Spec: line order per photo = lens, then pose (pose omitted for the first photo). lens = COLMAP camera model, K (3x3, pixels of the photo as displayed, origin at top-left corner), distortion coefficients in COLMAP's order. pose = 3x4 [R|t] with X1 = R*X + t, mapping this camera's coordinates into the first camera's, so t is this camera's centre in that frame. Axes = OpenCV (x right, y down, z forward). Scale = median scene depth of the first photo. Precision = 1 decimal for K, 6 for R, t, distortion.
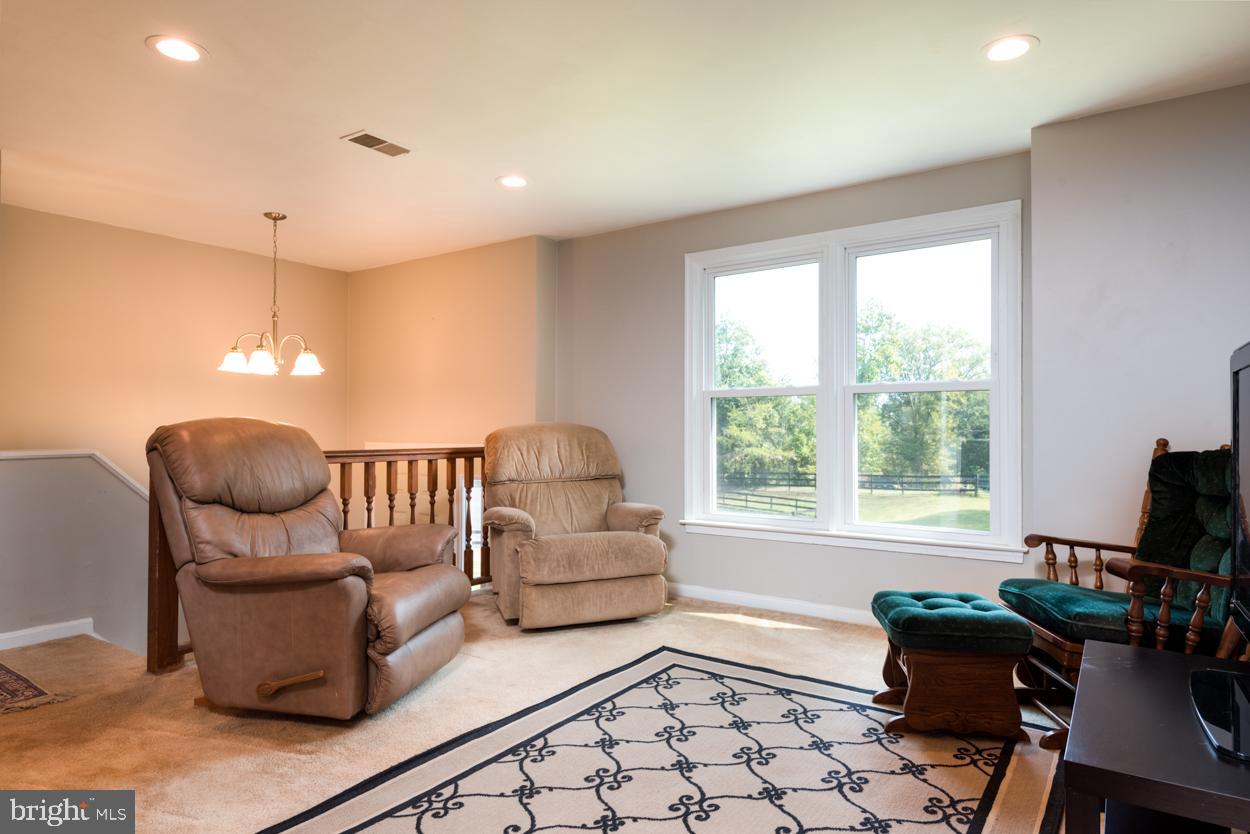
lens RADIAL K [[737.1, 0, 625.0], [0, 737.1, 417.0], [0, 0, 1]] dist [0.040257, -0.025118]
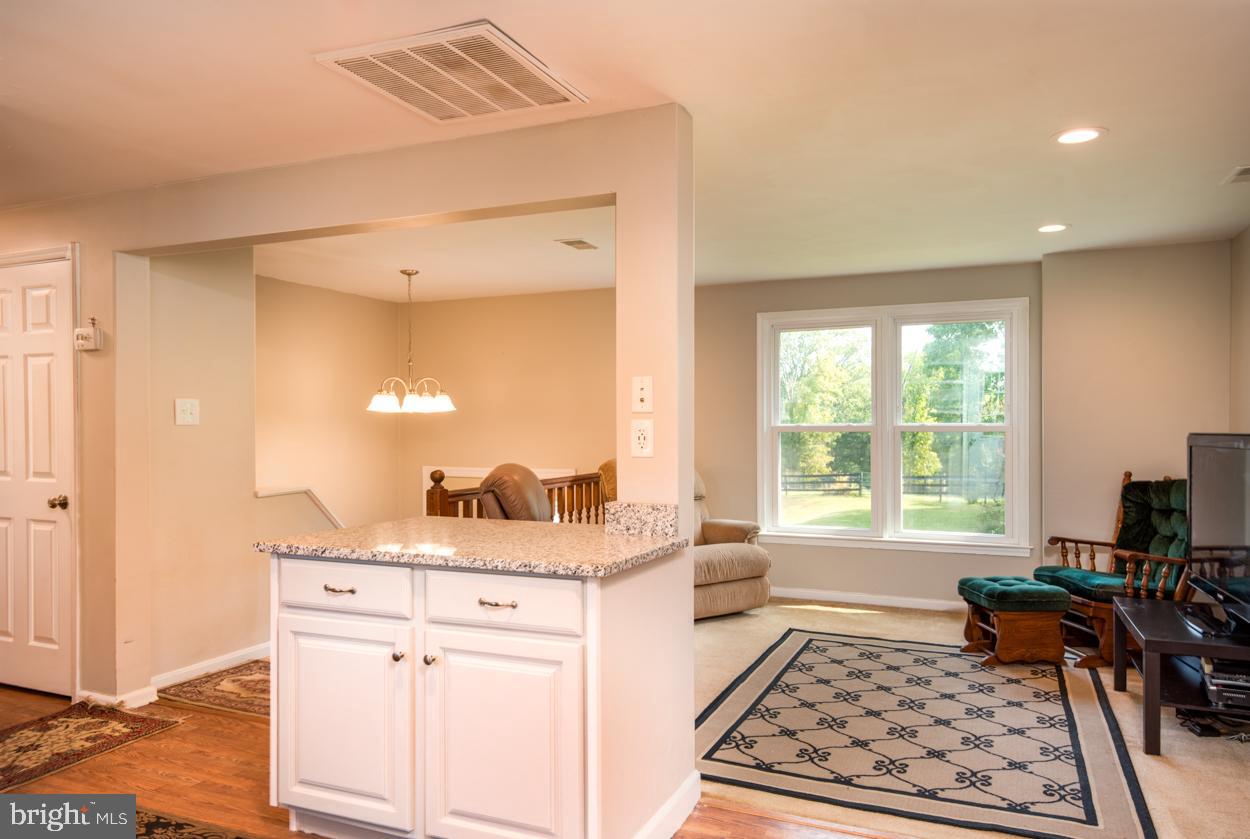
lens RADIAL K [[870.9, 0, 625.0], [0, 870.9, 419.5], [0, 0, 1]] dist [0.034203, -0.000624]
pose [[0.980345, -0.002617, 0.197273, -0.658918], [-0.000193, 0.999899, 0.014220, -0.105911], [-0.197290, -0.013978, 0.980246, -0.573954]]
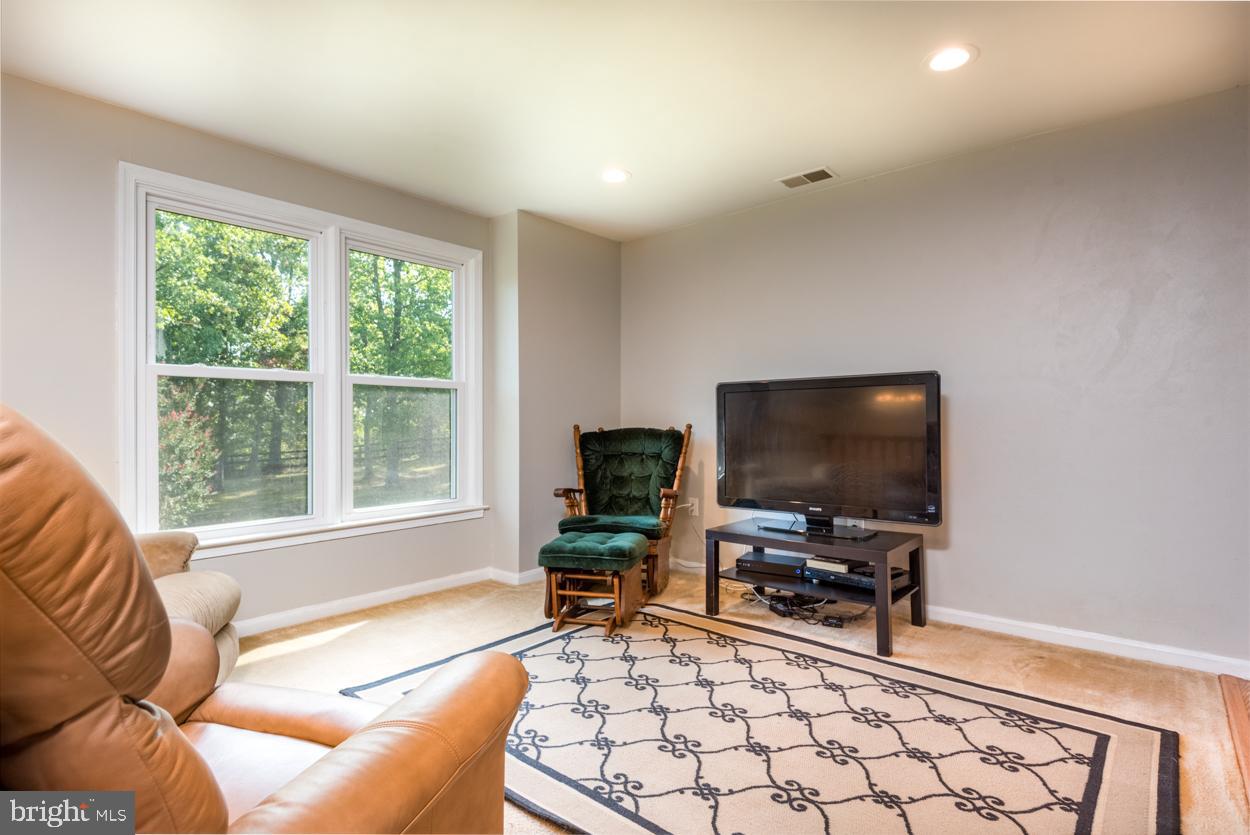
lens RADIAL K [[620.5, 0, 625.0], [0, 620.5, 417.5], [0, 0, 1]] dist [0.037959, -0.026753]
pose [[0.098315, 0.000826, 0.995155, -0.710085], [-0.016367, 0.999866, 0.000787, 0.009315], [-0.995021, -0.016365, 0.098315, 0.760807]]
